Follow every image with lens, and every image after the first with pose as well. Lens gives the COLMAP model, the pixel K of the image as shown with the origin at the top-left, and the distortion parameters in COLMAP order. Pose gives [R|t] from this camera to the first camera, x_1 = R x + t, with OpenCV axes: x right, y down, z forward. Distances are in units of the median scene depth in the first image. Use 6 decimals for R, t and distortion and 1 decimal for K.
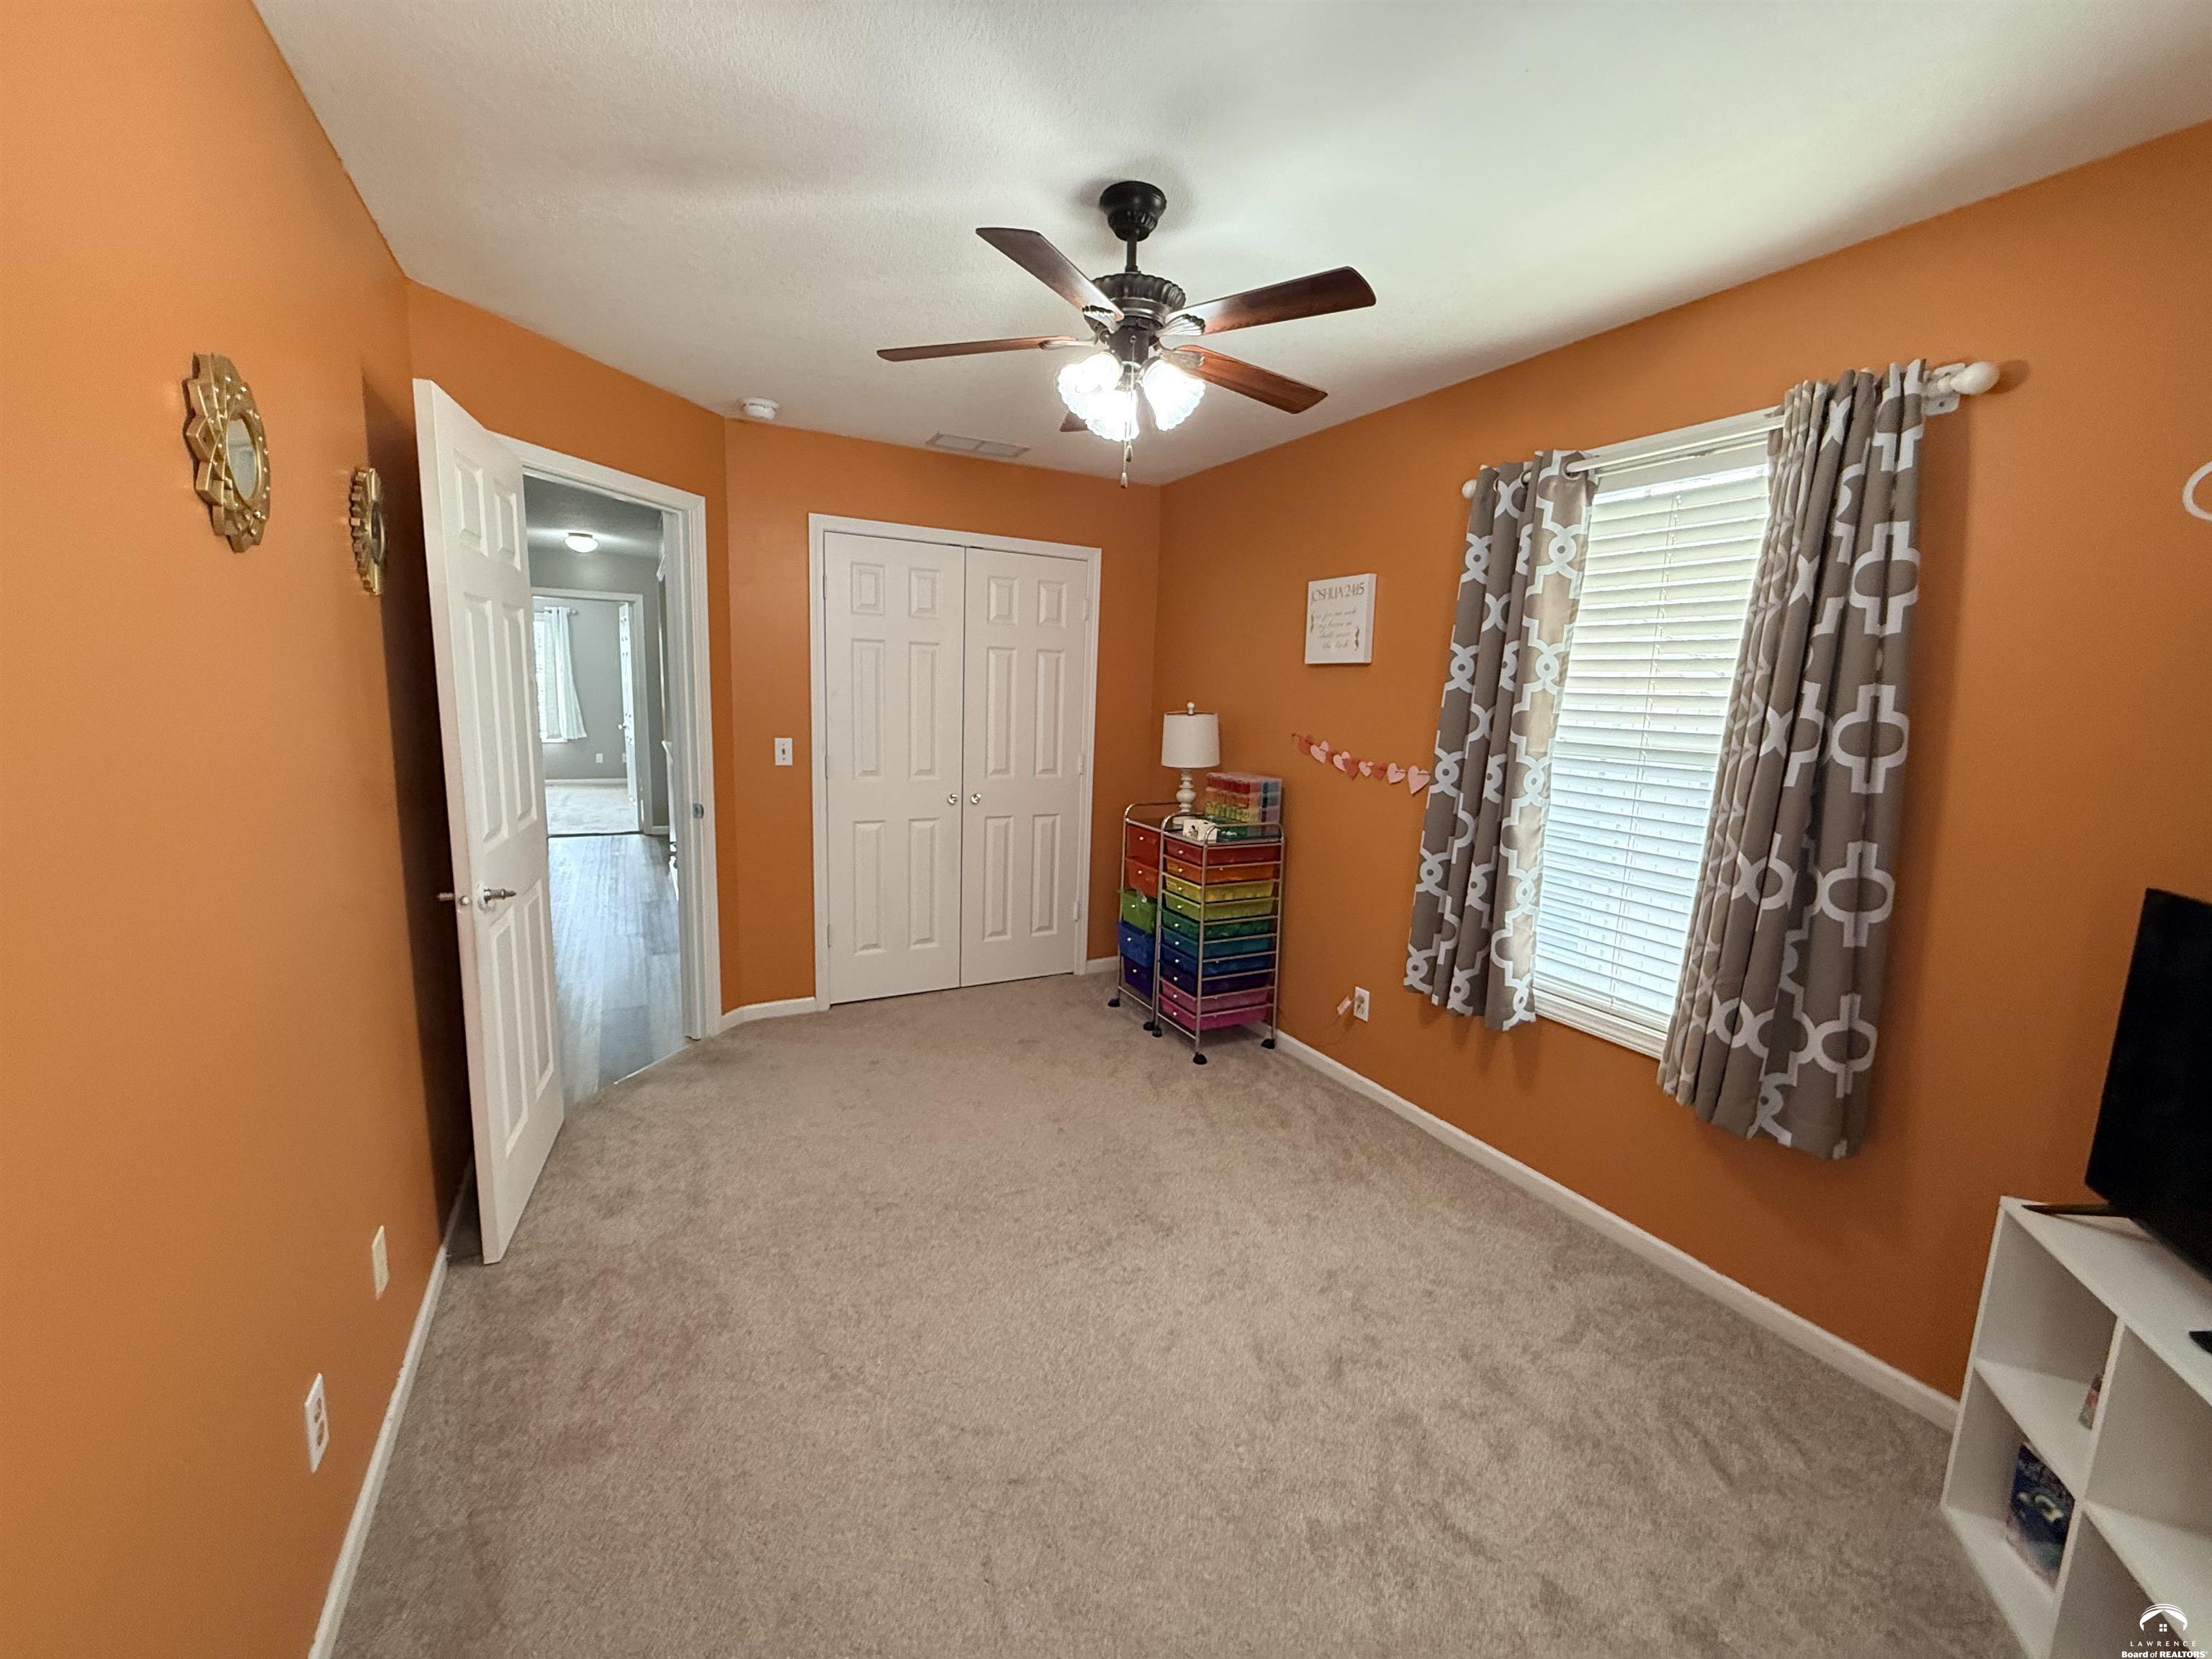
lens RADIAL K [[875.1, 0, 1097.9], [0, 875.1, 824.5], [0, 0, 1]] dist [-0.004062, 0.000724]
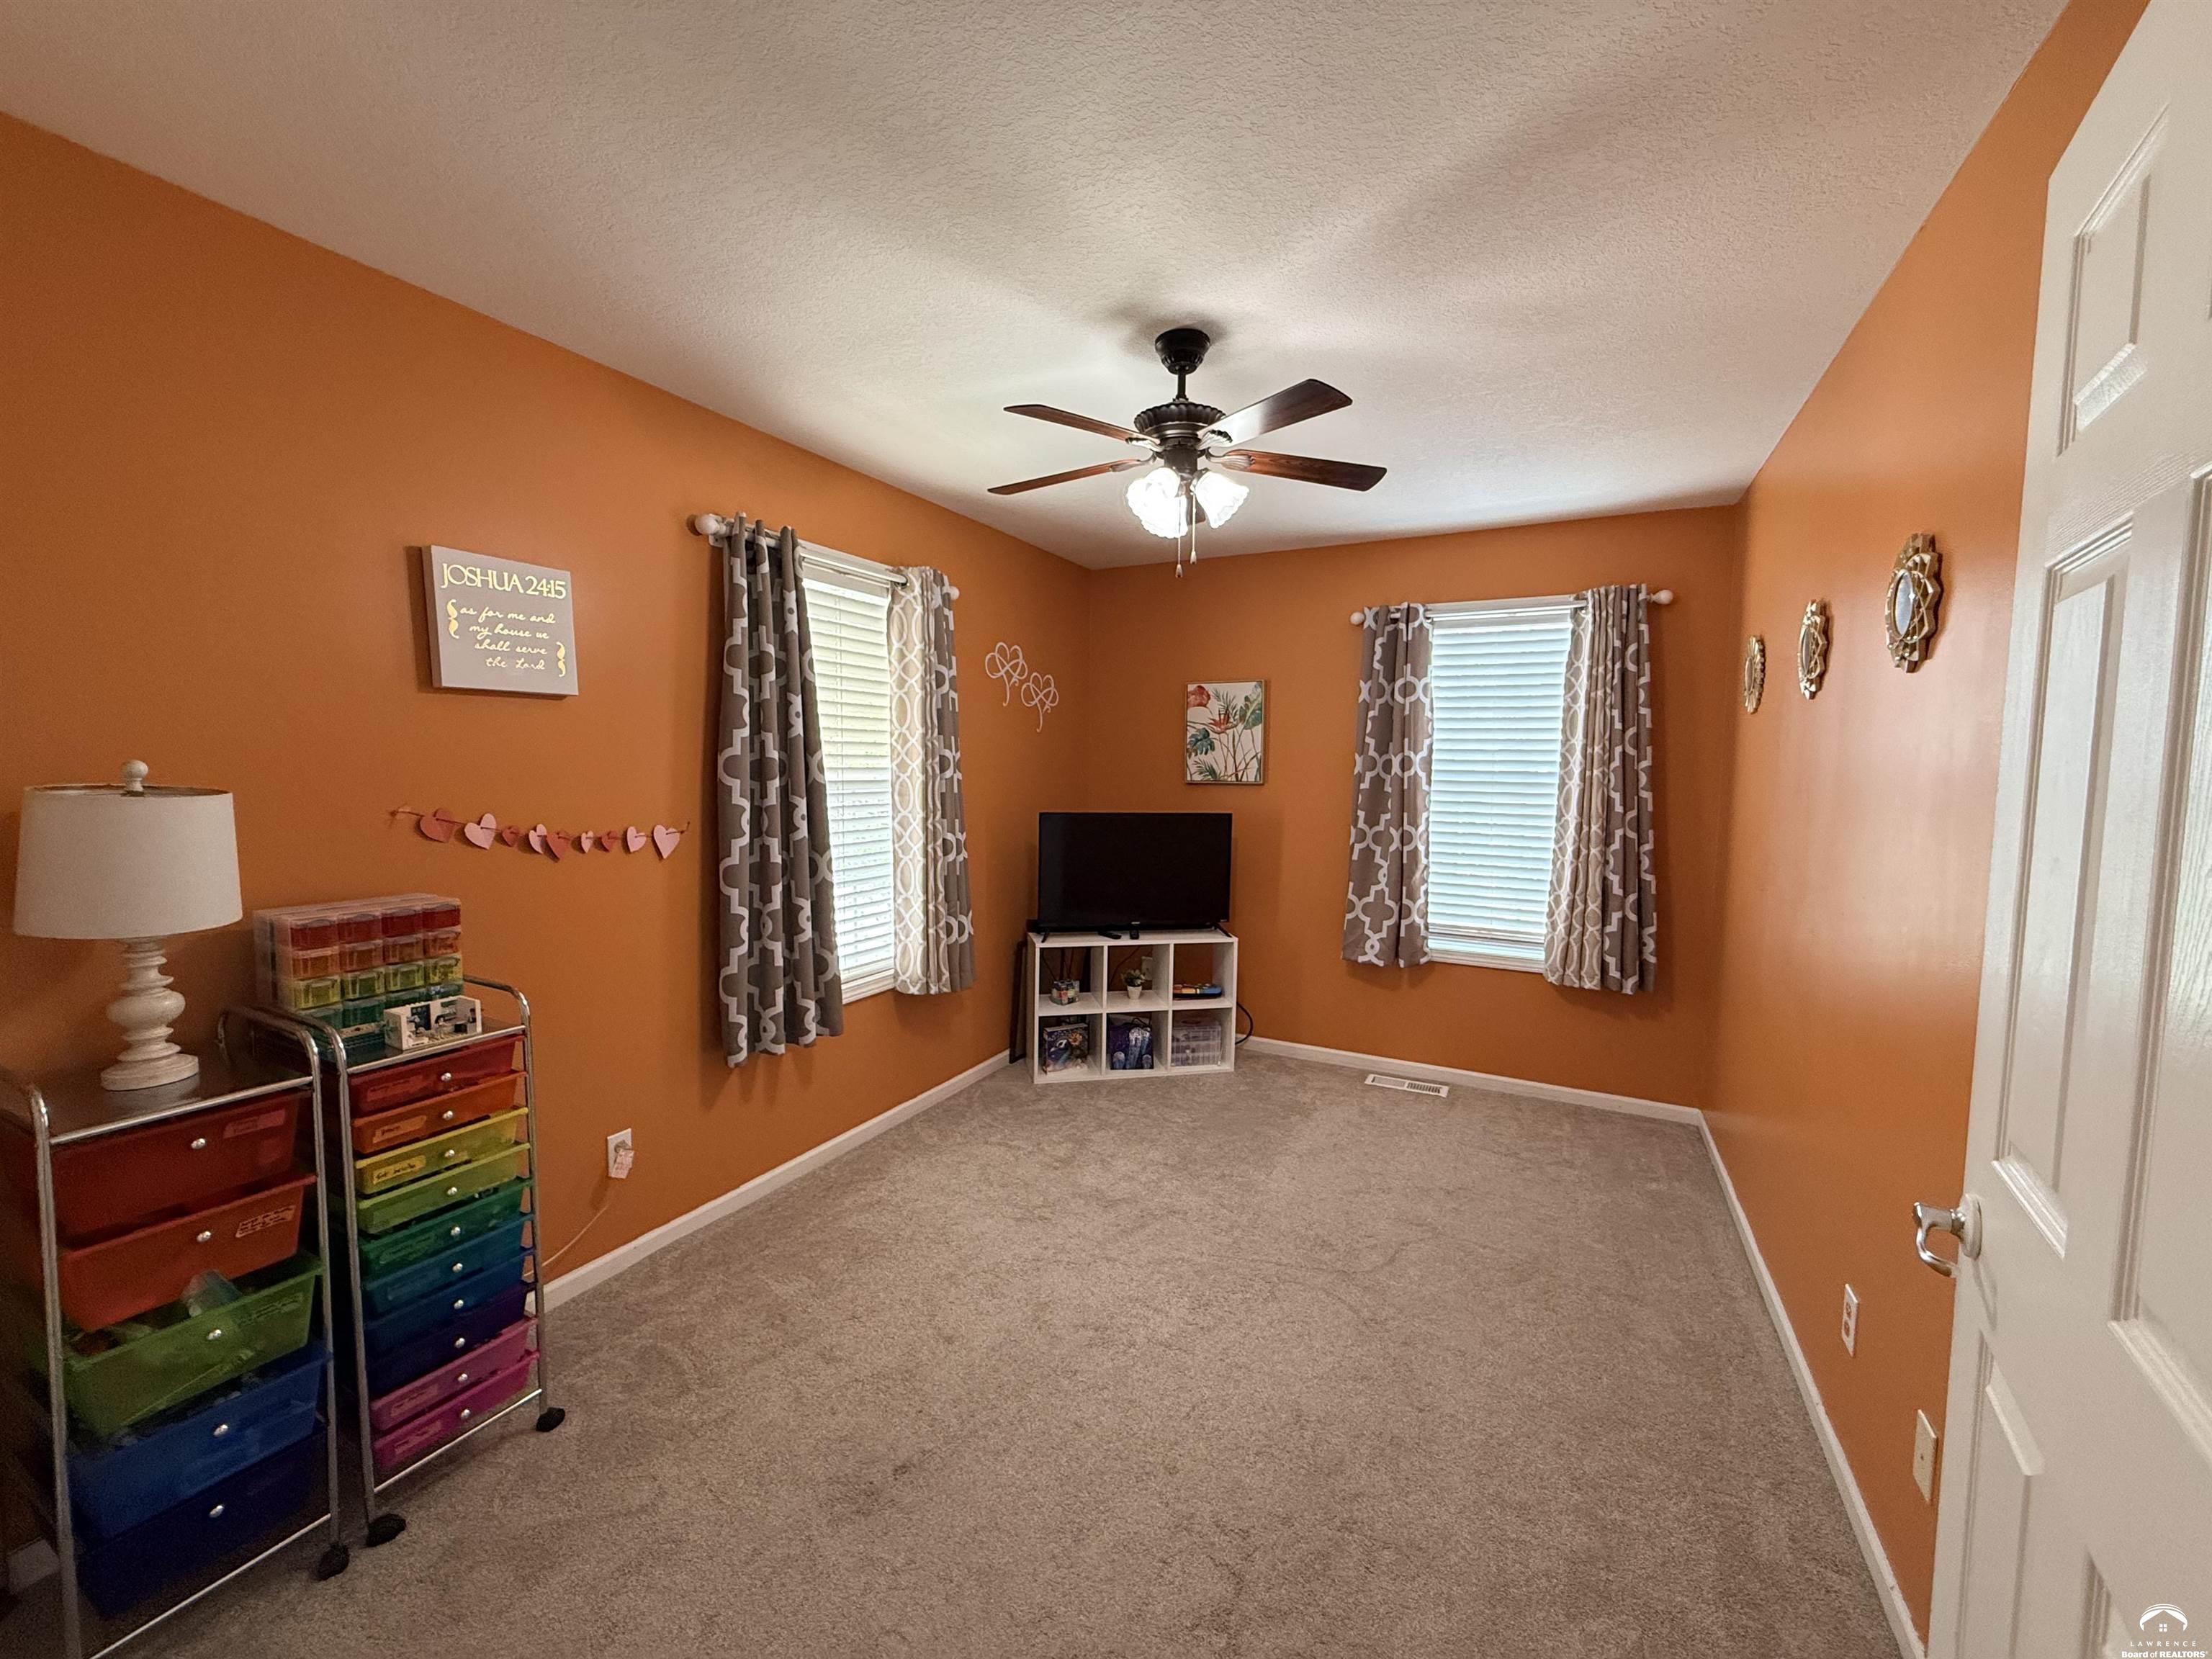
lens RADIAL K [[875.1, 0, 1099.5], [0, 875.1, 831.6], [0, 0, 1]] dist [-0.004062, 0.000724]
pose [[-0.561424, -0.099386, 0.821538, -0.581519], [0.102109, 0.976856, 0.187954, -0.182003], [-0.821204, 0.189408, -0.538282, 1.147280]]
